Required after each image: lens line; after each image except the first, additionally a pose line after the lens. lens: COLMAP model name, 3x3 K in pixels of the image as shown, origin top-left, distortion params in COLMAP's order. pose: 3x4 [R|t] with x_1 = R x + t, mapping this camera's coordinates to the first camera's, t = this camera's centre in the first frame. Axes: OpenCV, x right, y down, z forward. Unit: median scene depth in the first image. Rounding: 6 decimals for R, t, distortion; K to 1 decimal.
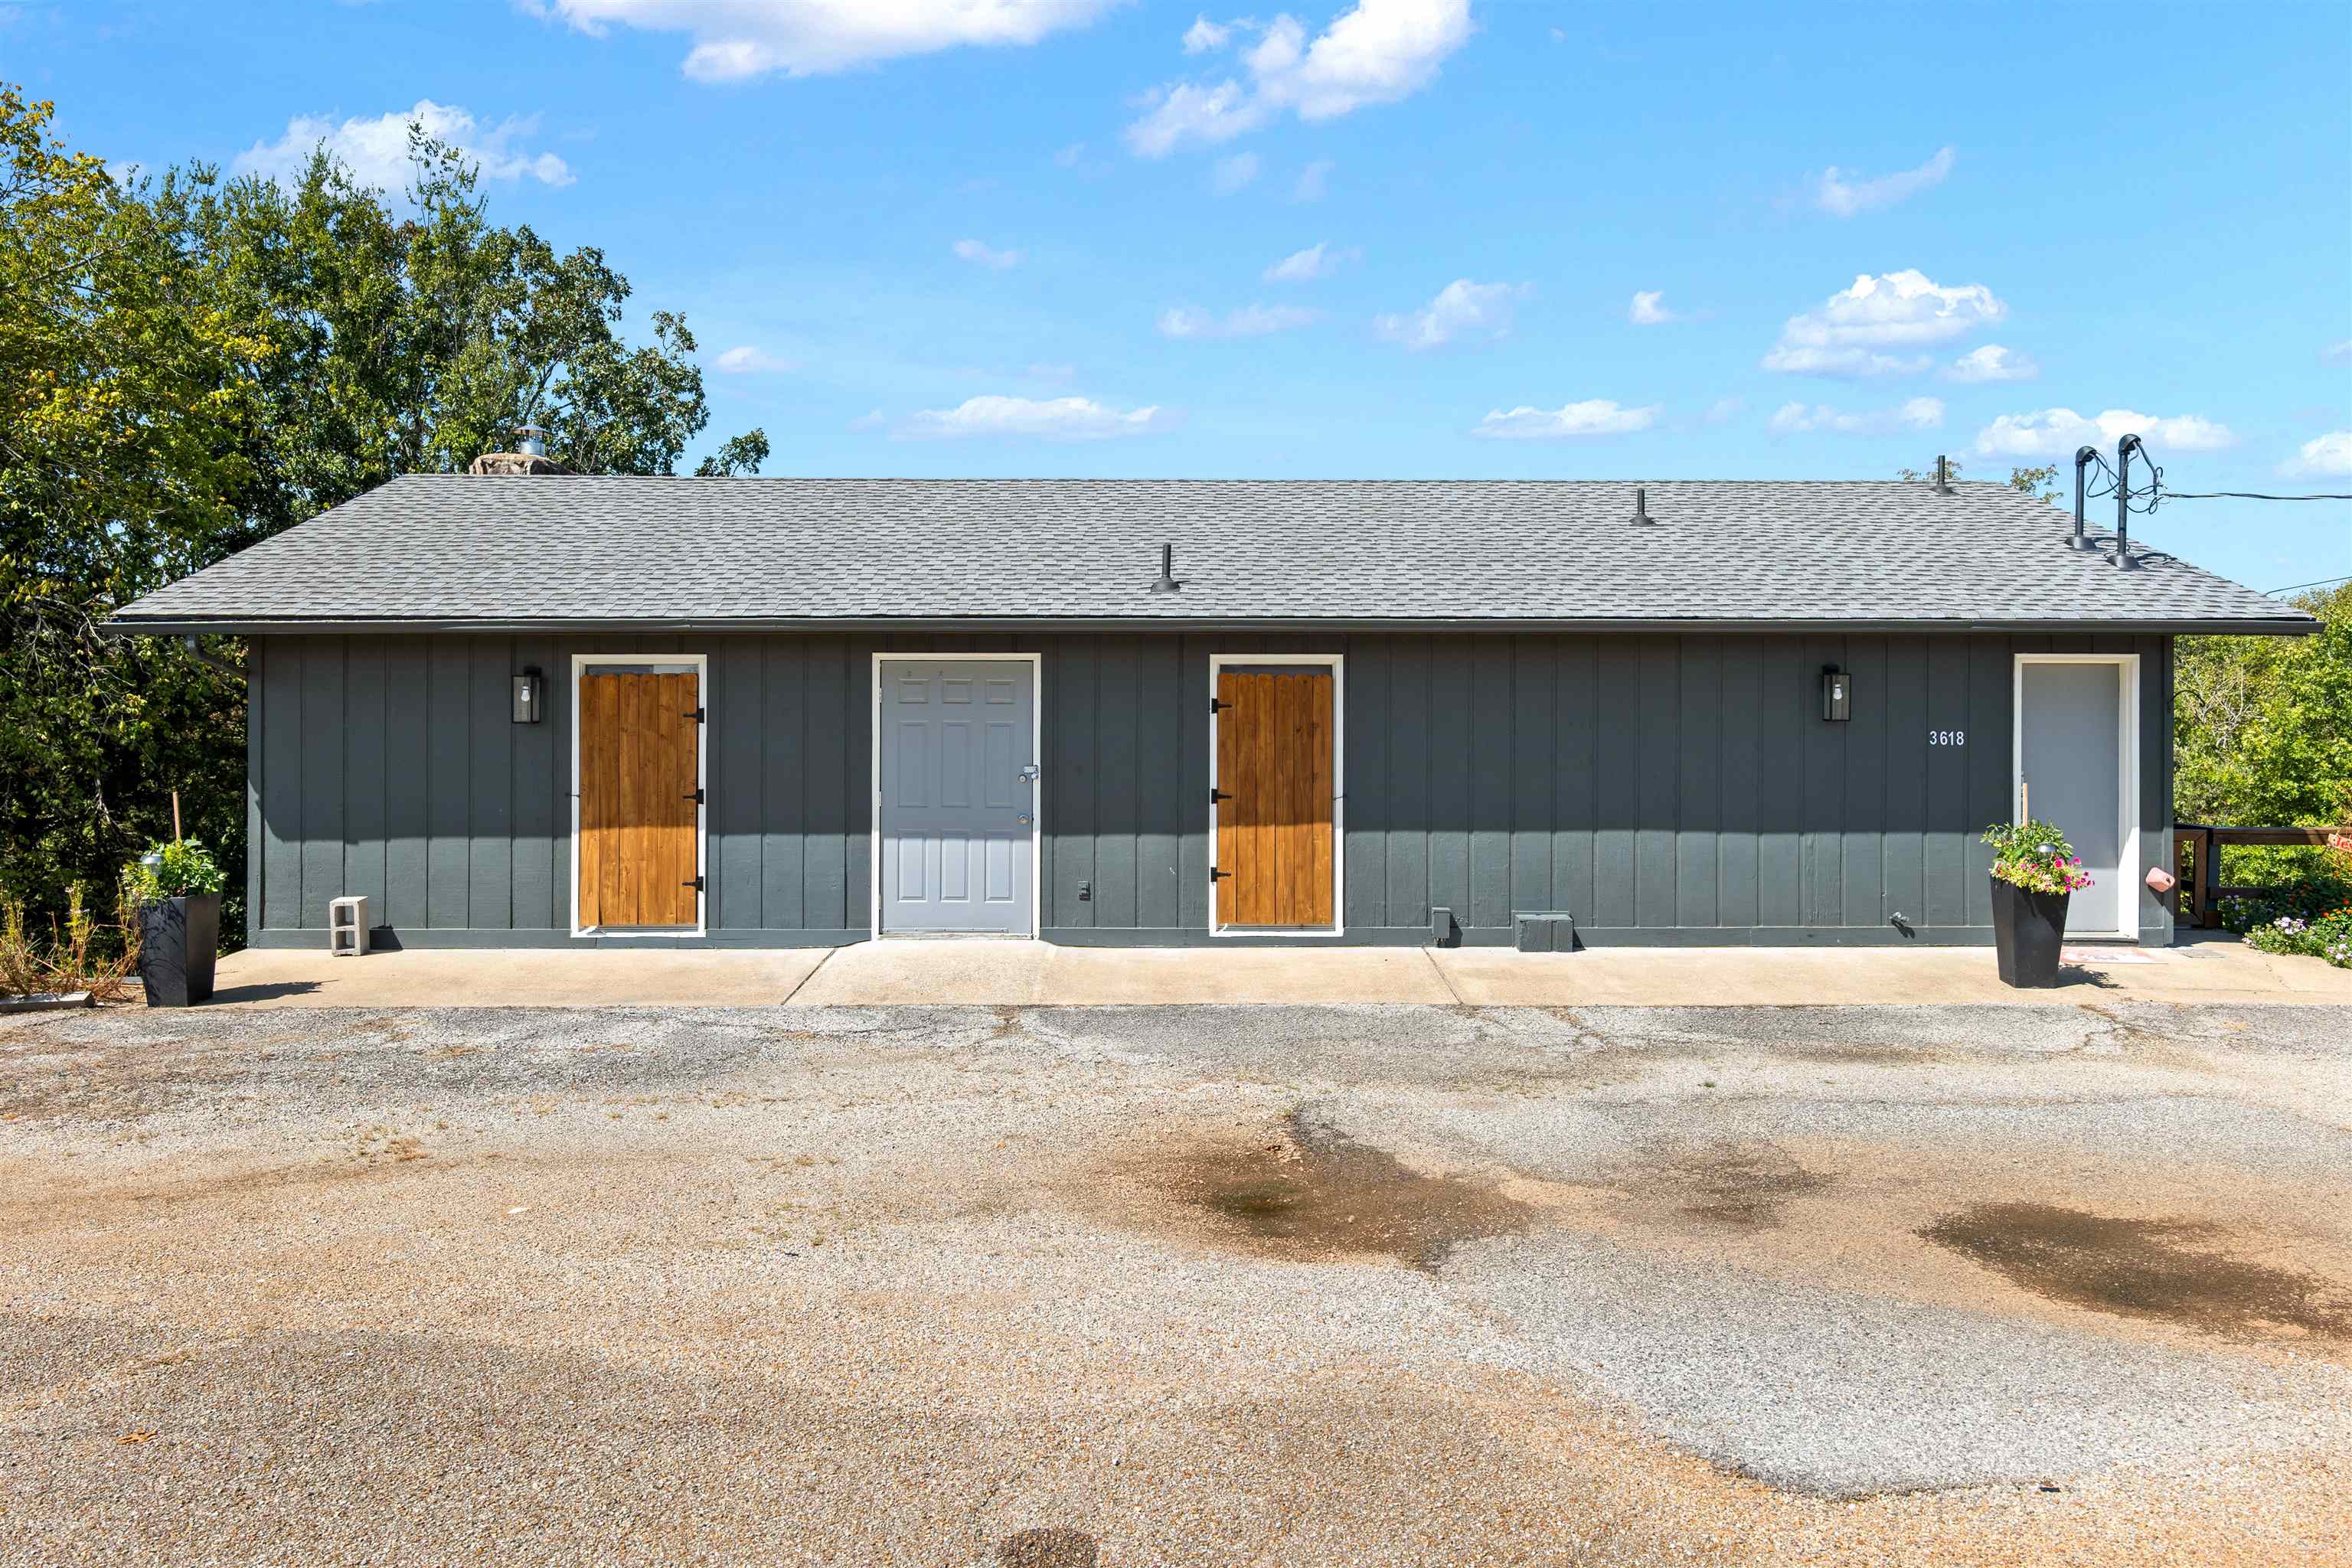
lens RADIAL K [[1672.0, 0, 1173.2], [0, 1672.0, 781.3], [0, 0, 1]] dist [-0.011582, -0.002747]
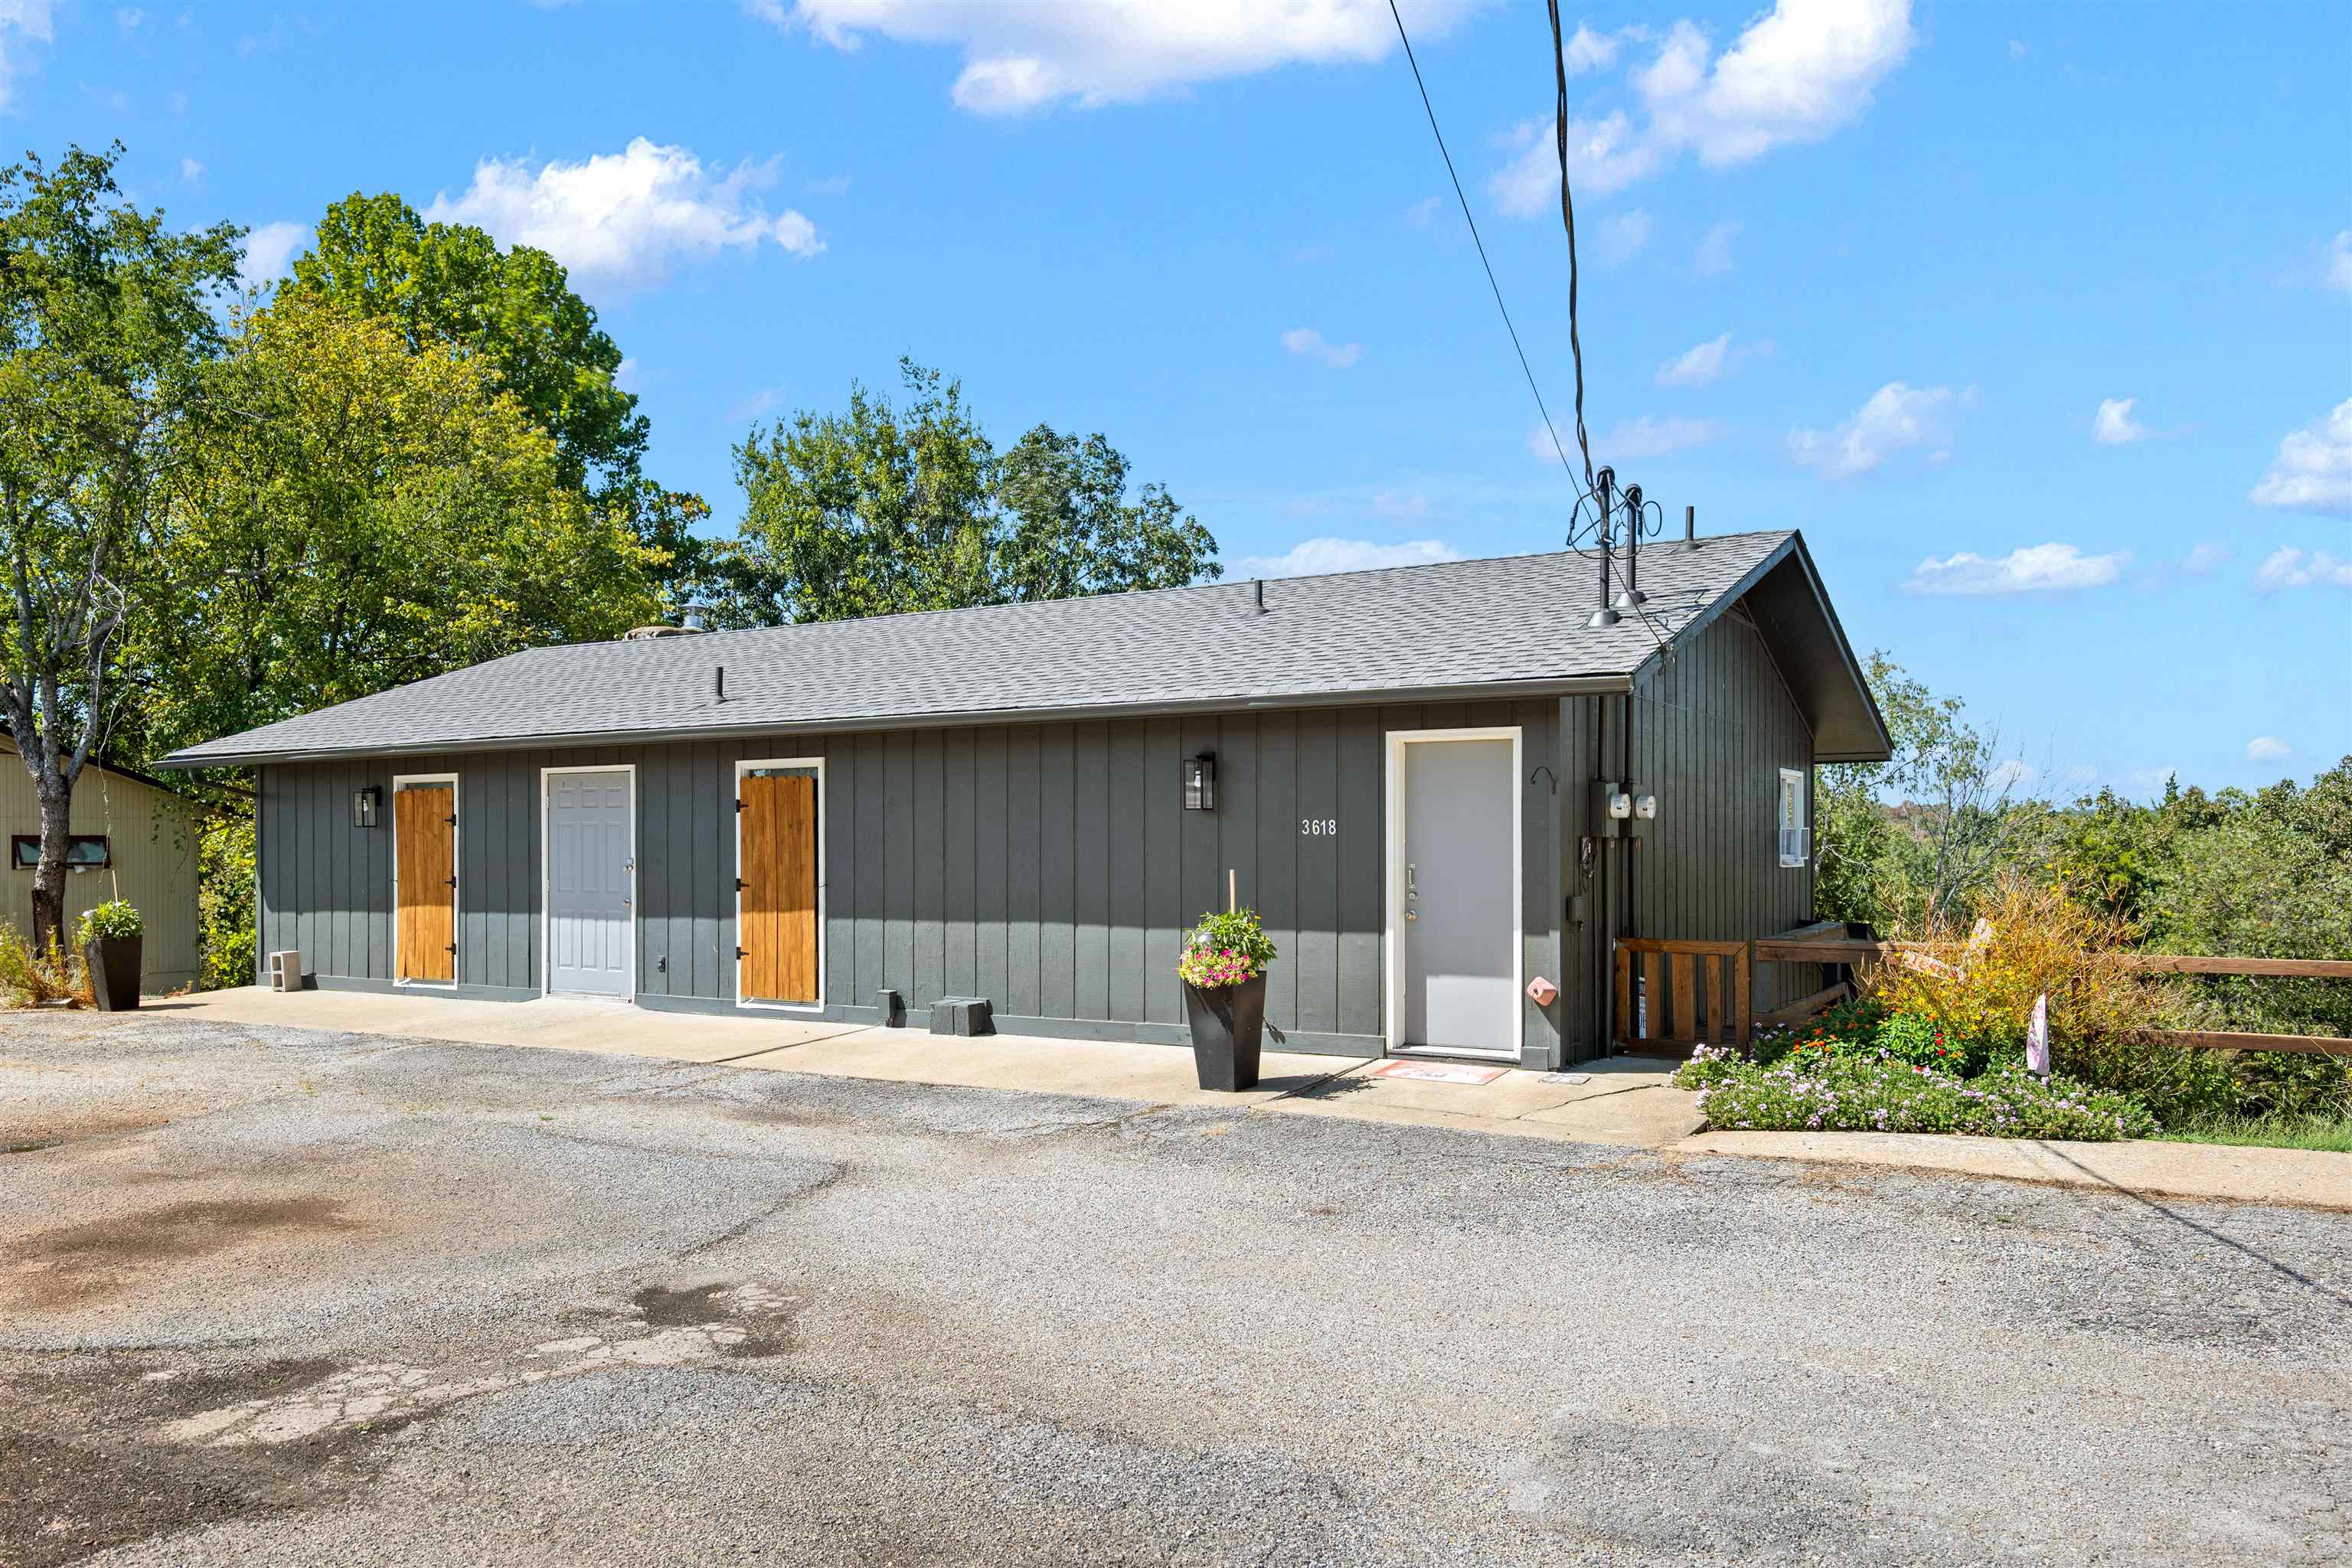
lens RADIAL K [[1672.0, 0, 1165.0], [0, 1672.0, 802.3], [0, 0, 1]] dist [-0.011582, -0.002747]
pose [[0.854764, -0.018185, -0.518697, 0.867674], [-0.006886, 0.998901, -0.046368, 0.003529], [0.518970, 0.043205, 0.853700, 0.172075]]
